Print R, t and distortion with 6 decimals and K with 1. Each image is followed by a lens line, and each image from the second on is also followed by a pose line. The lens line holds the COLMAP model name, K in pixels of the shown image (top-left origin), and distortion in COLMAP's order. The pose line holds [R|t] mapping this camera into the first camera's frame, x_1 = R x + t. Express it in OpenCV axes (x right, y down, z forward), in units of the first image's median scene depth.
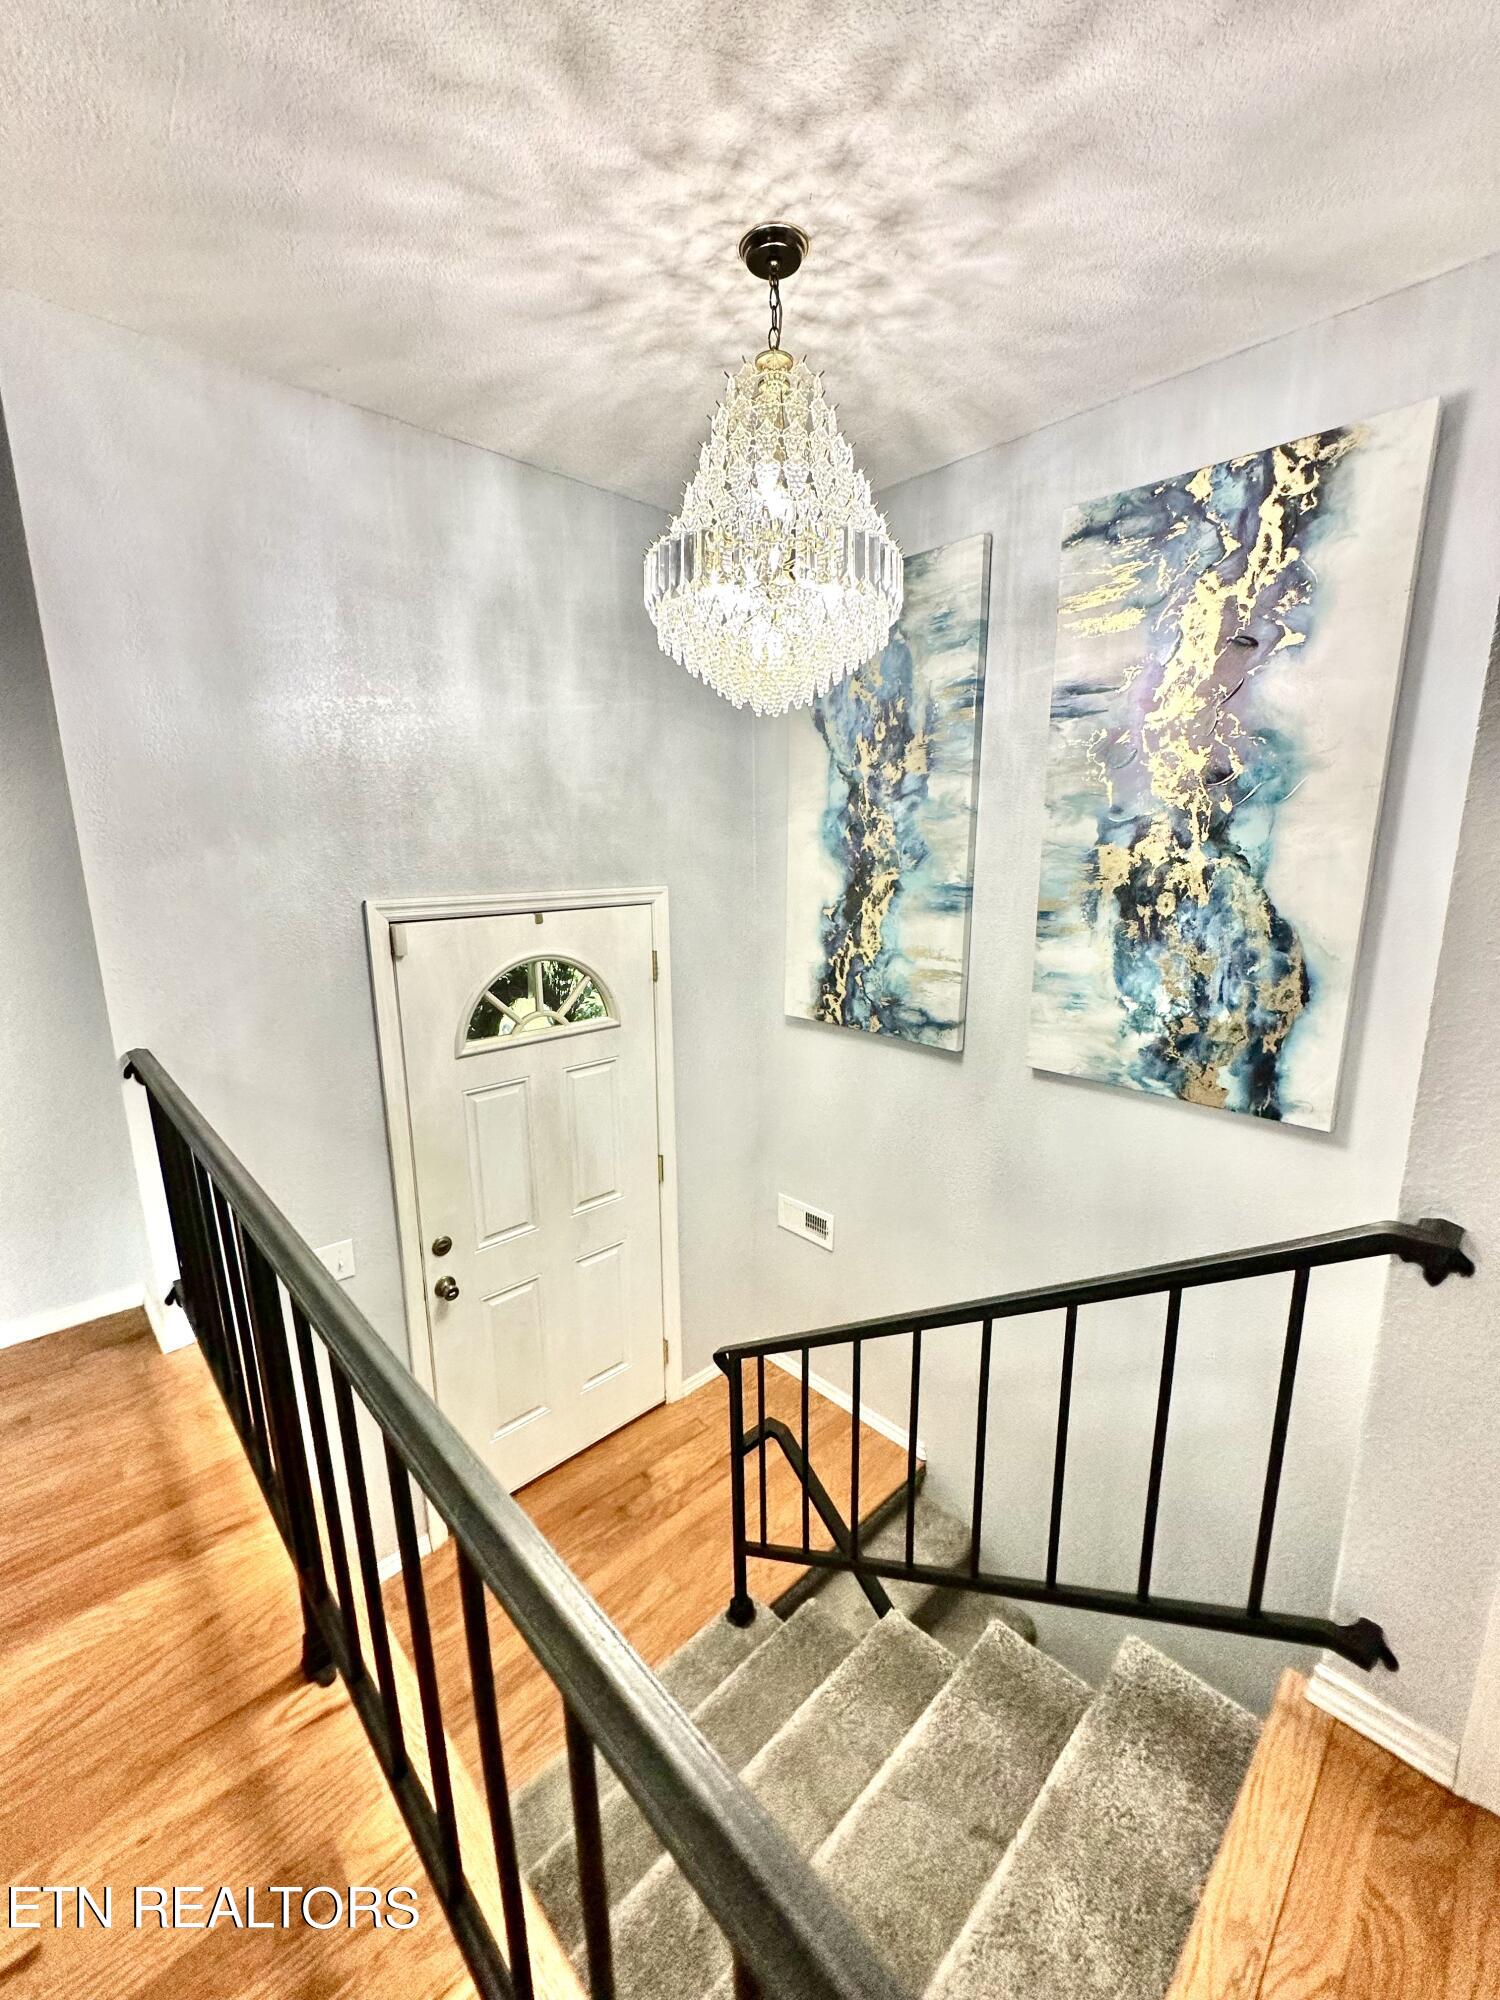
lens RADIAL K [[795.8, 0, 750.0], [0, 795.8, 1000.0], [0, 0, 1]] dist [-0.003388, -0.000344]
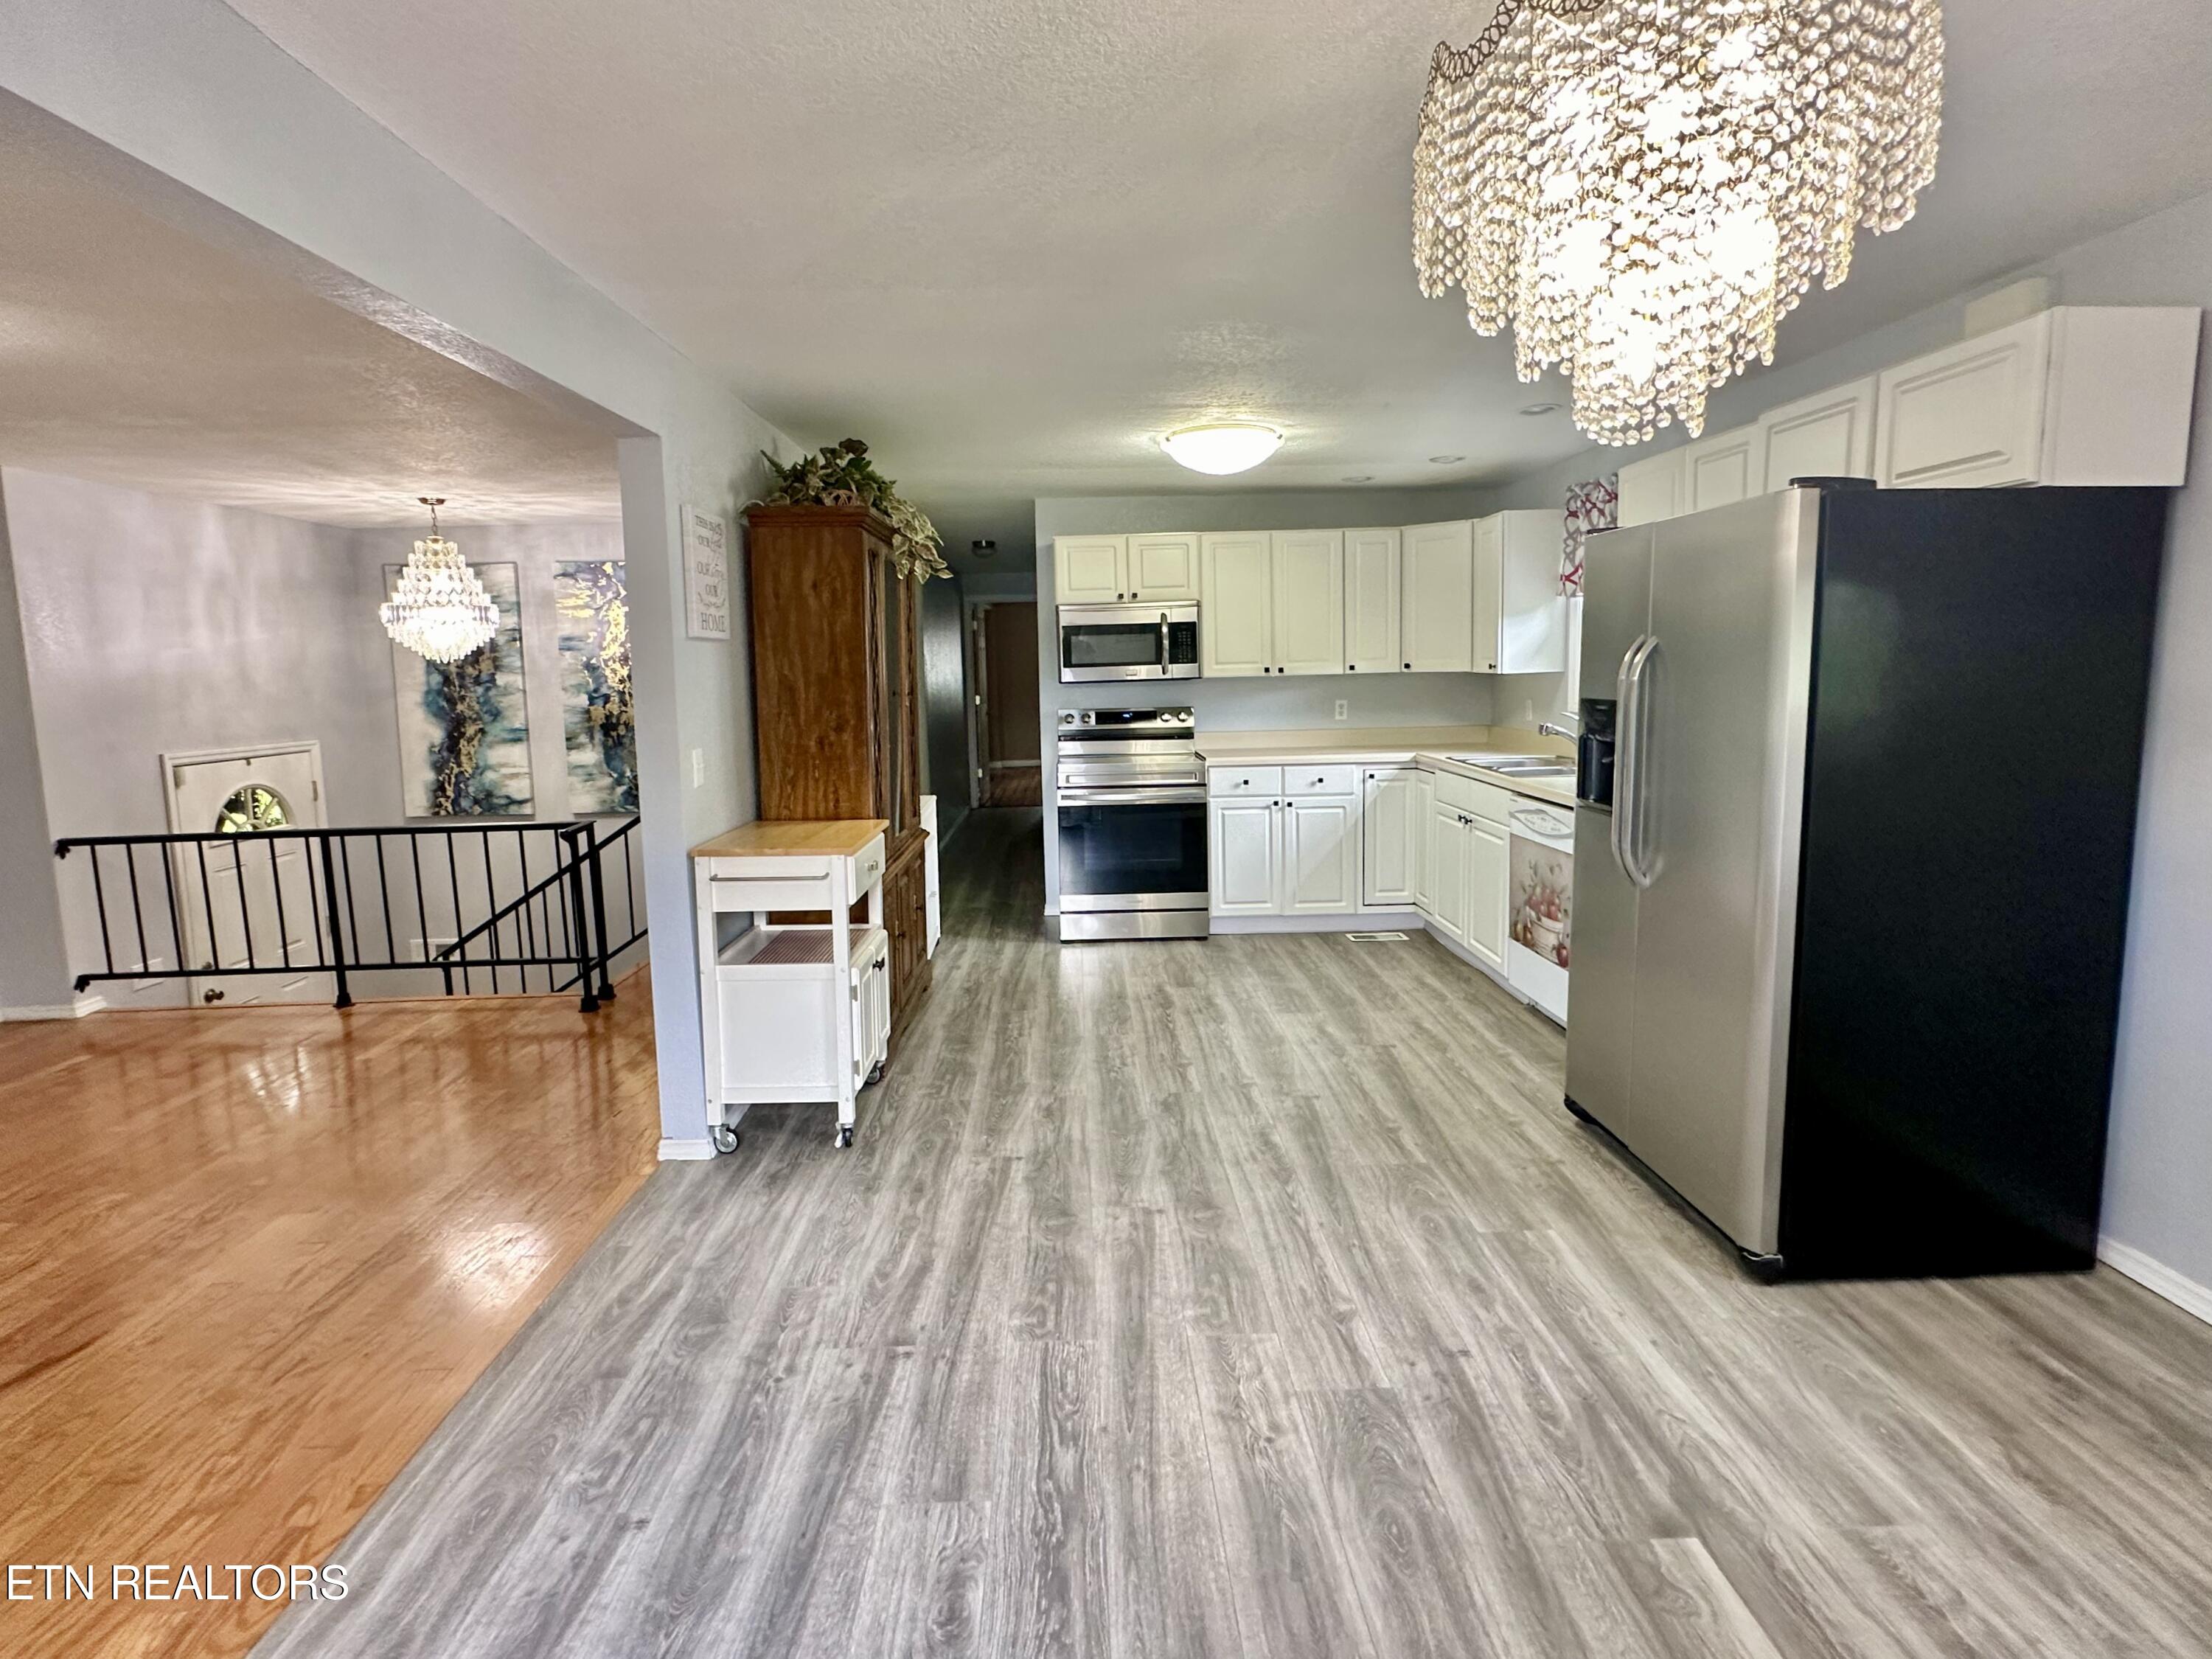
lens RADIAL K [[1060.8, 0, 1104.8], [0, 1060.8, 776.8], [0, 0, 1]] dist [-0.003453, 0.000140]
pose [[0.672903, -0.087708, 0.734513, -0.762352], [0.166531, 0.985419, -0.034894, 0.332438], [-0.720742, 0.145800, 0.677697, -1.954021]]
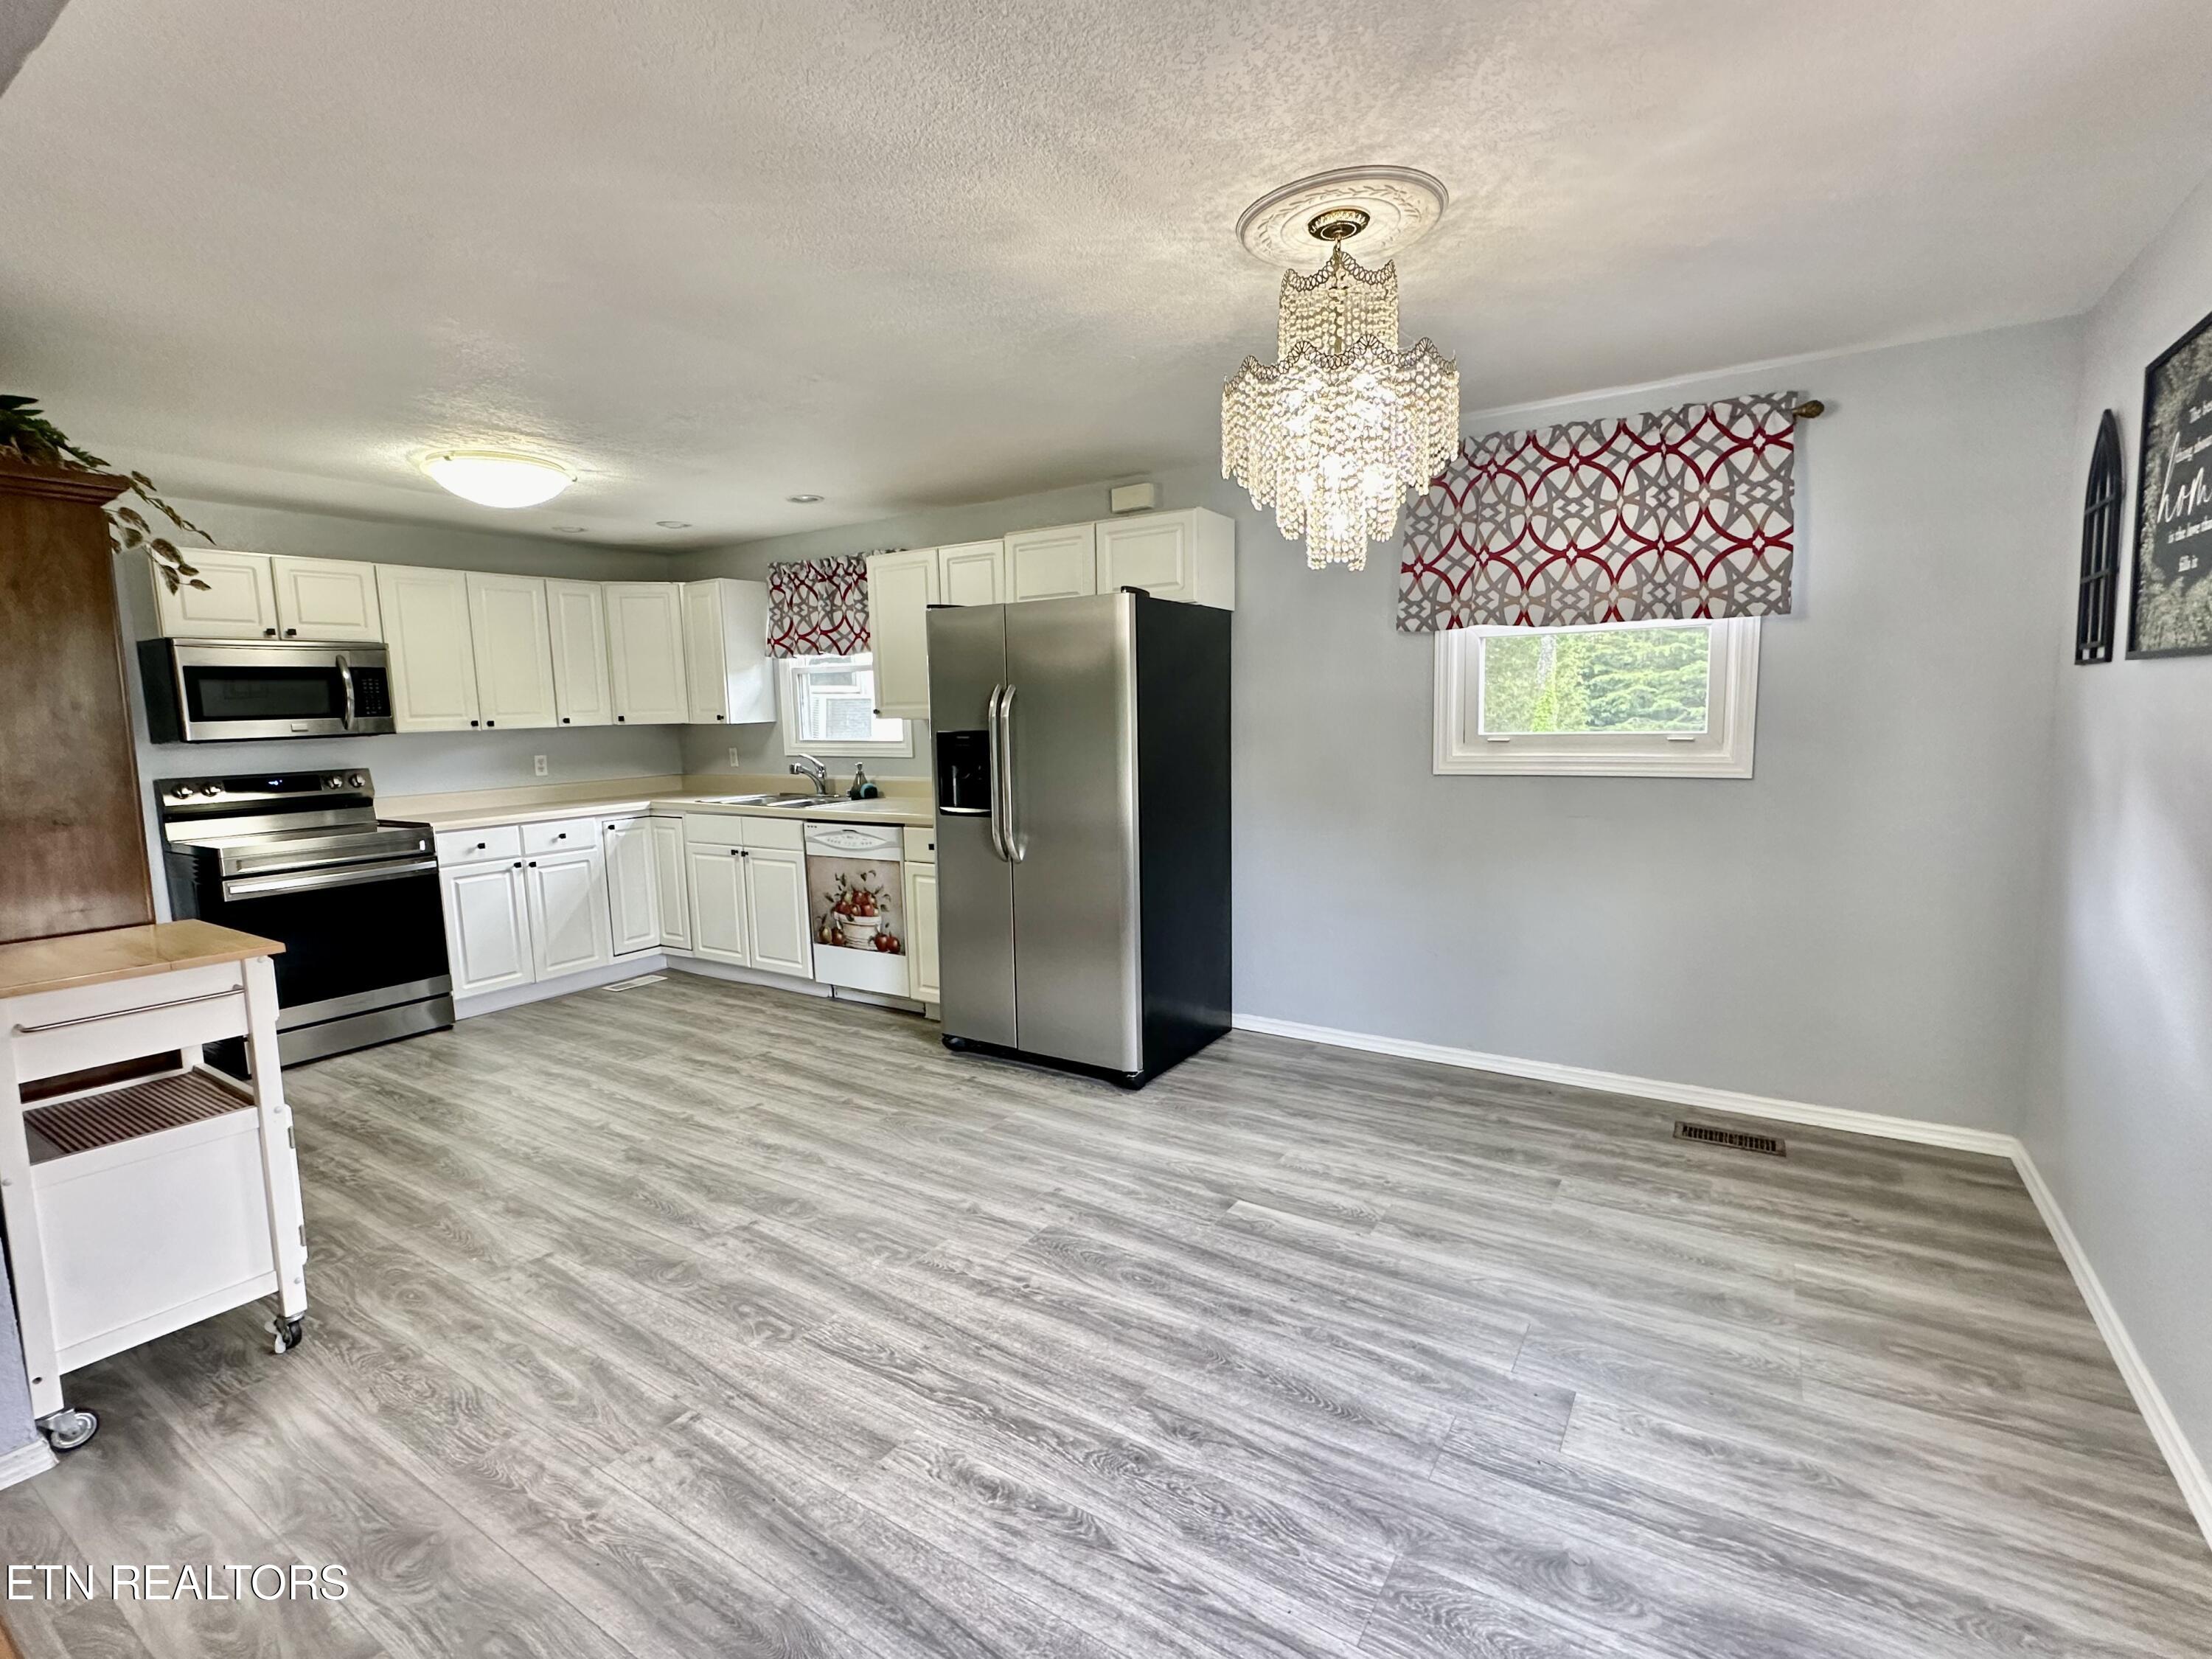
lens RADIAL K [[1014.6, 0, 1106.0], [0, 1014.6, 829.5], [0, 0, 1]] dist [-0.002336, -0.000169]
pose [[-0.225052, -0.105966, 0.968567, -1.094064], [0.222386, 0.962243, 0.156947, 0.240554], [-0.948629, 0.250717, -0.192989, -1.387025]]
